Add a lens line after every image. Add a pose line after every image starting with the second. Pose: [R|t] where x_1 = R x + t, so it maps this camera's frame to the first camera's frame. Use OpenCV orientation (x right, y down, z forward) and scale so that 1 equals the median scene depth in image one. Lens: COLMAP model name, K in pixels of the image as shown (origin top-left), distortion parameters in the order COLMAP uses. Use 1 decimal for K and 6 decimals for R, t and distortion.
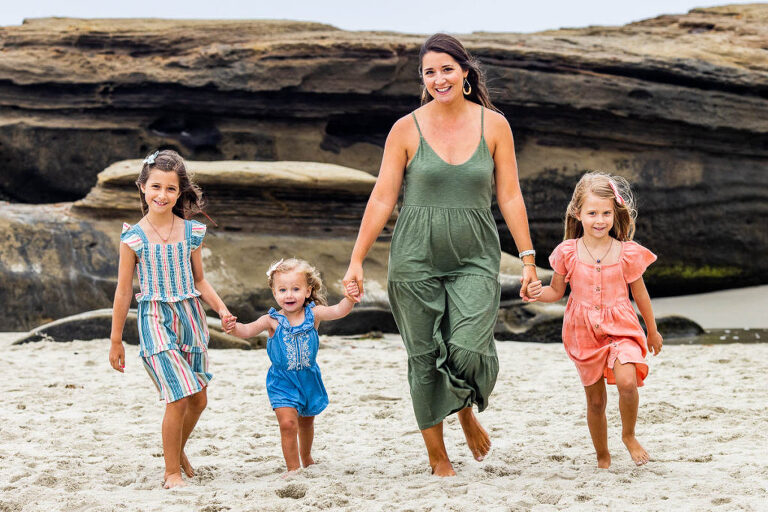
lens RADIAL K [[2851.1, 0, 384.9], [0, 2851.1, 255.5], [0, 0, 1]] dist [-0.160788, 0.000000]
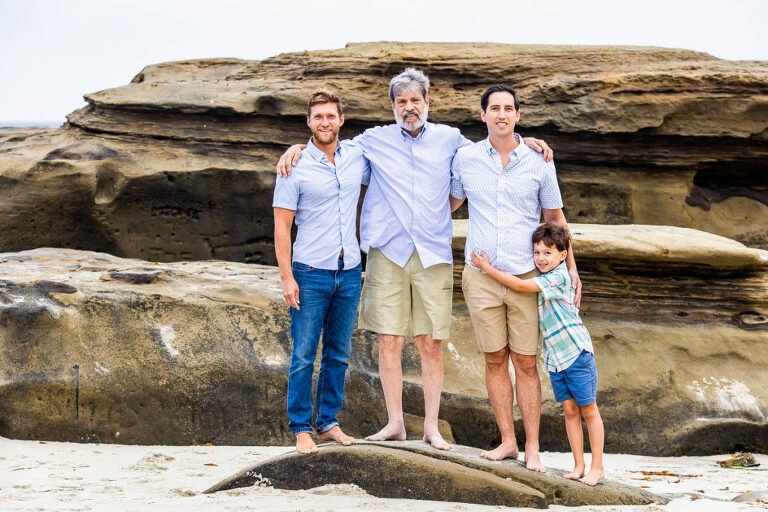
lens RADIAL K [[2851.1, 0, 382.6], [0, 2851.1, 256.0], [0, 0, 1]] dist [-0.160788, 0.000000]
pose [[0.989586, 0.016292, -0.143014, 0.008377], [-0.017925, 0.999788, -0.010134, -0.013184], [0.142819, 0.012592, 0.989669, 0.186749]]
